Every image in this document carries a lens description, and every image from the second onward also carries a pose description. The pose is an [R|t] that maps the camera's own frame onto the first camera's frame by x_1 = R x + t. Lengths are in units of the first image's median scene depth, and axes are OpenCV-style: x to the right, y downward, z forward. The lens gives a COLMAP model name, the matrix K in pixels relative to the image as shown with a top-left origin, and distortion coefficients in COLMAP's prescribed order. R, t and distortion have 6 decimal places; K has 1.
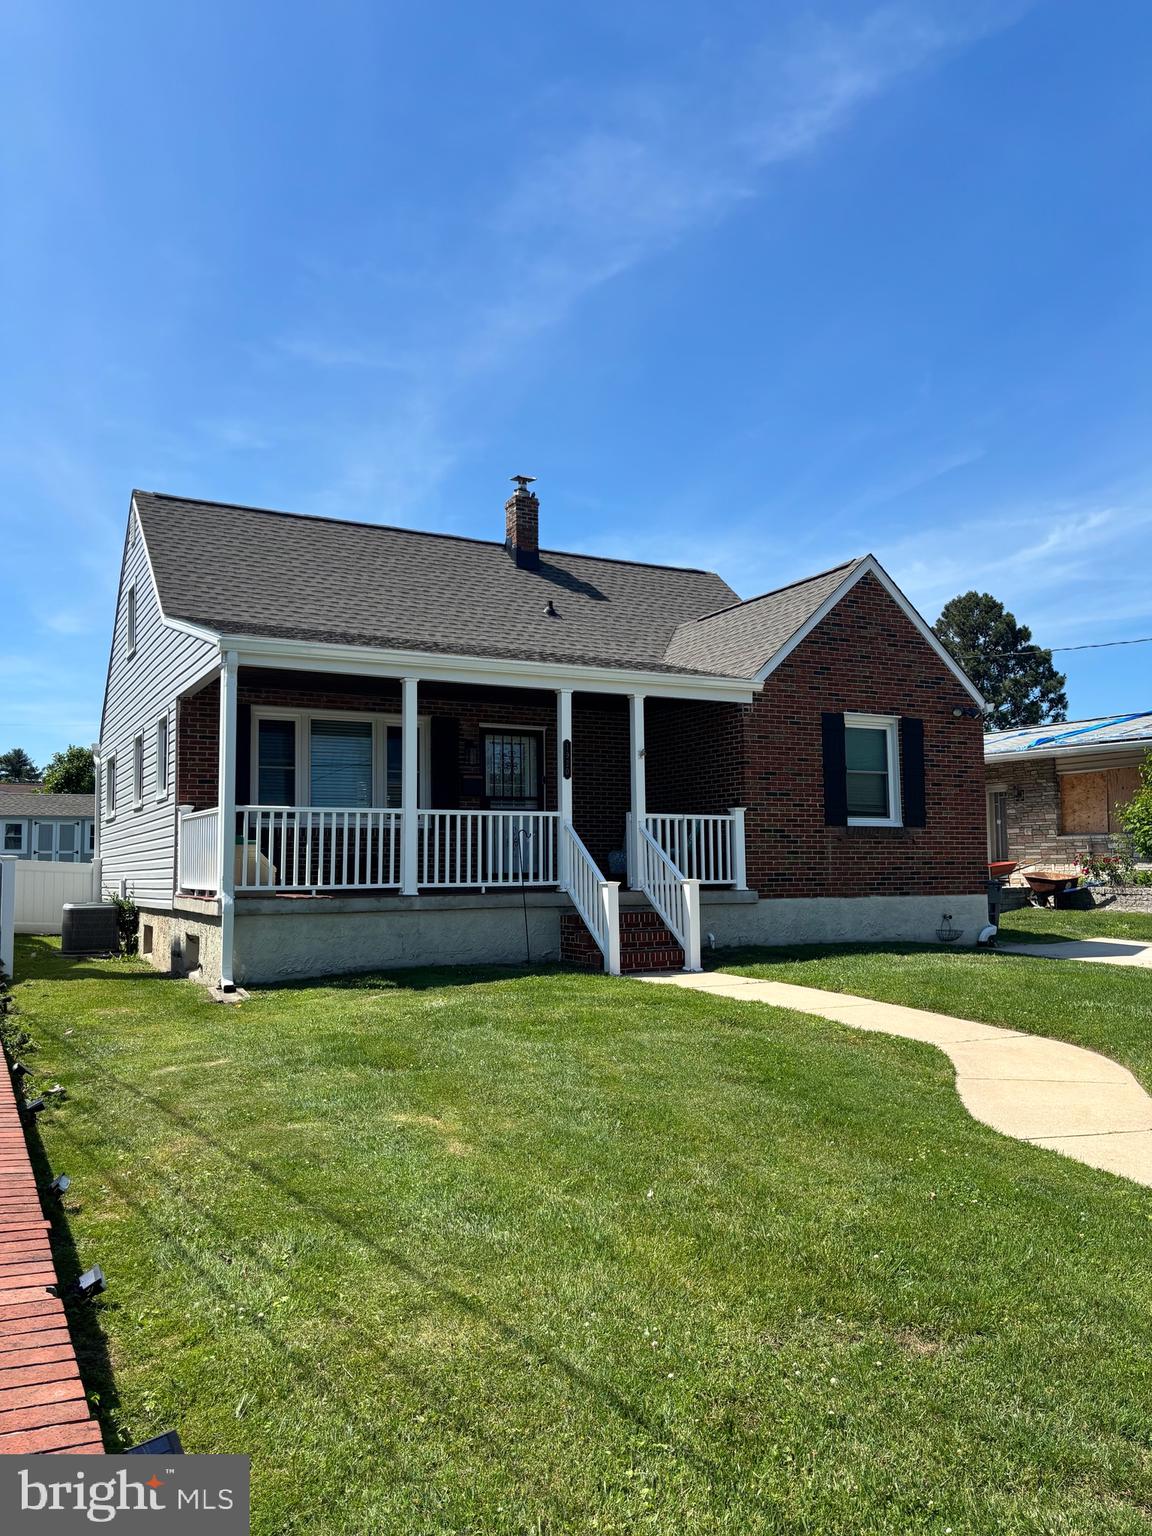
lens RADIAL K [[1167.9, 0, 576.0], [0, 1167.9, 768.0], [0, 0, 1]] dist [0.080880, -0.001154]
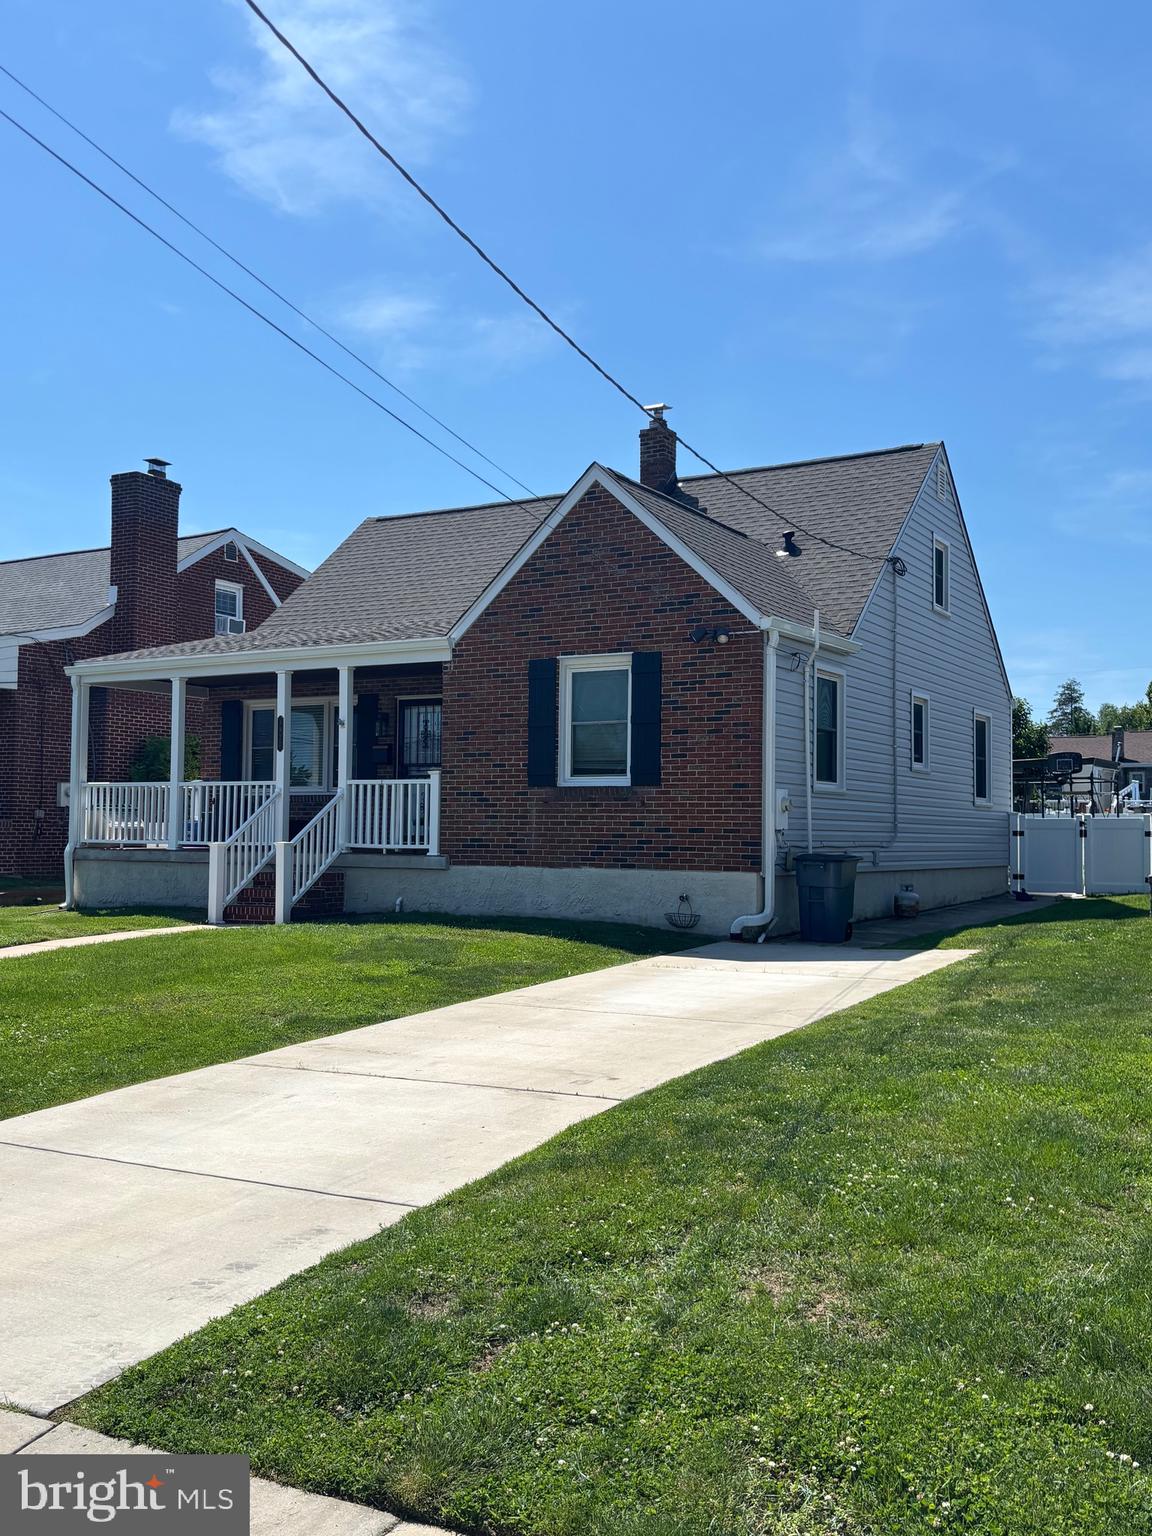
lens RADIAL K [[1436.5, 0, 576.0], [0, 1436.5, 768.0], [0, 0, 1]] dist [0.146293, -0.594710]
pose [[0.518017, -0.026663, -0.854955, 1.210526], [0.059737, 0.998201, 0.005065, 0.032342], [0.853282, -0.053696, 0.518678, 0.477595]]
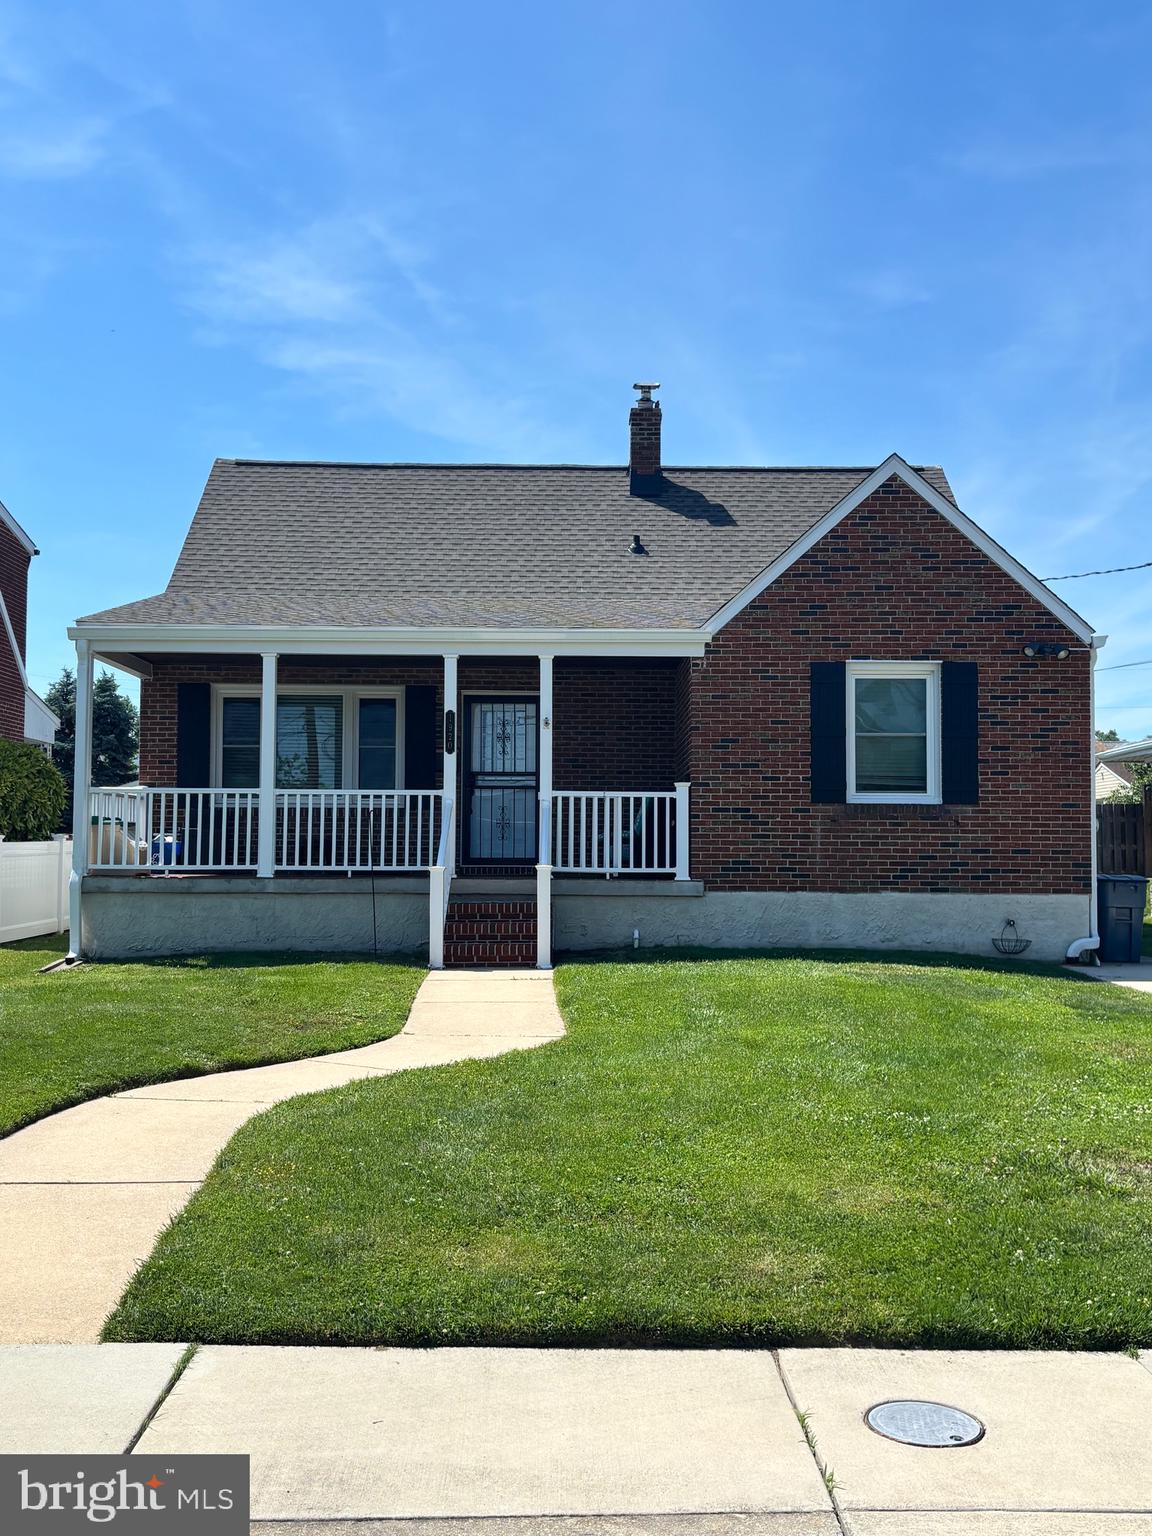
lens RADIAL K [[1588.7, 0, 576.0], [0, 1588.7, 768.0], [0, 0, 1]] dist [0.097671, -0.002679]
pose [[0.885033, -0.014203, -0.465311, 0.598236], [0.027705, 0.999370, 0.022191, -0.003909], [0.464703, -0.032531, 0.884869, -0.043700]]
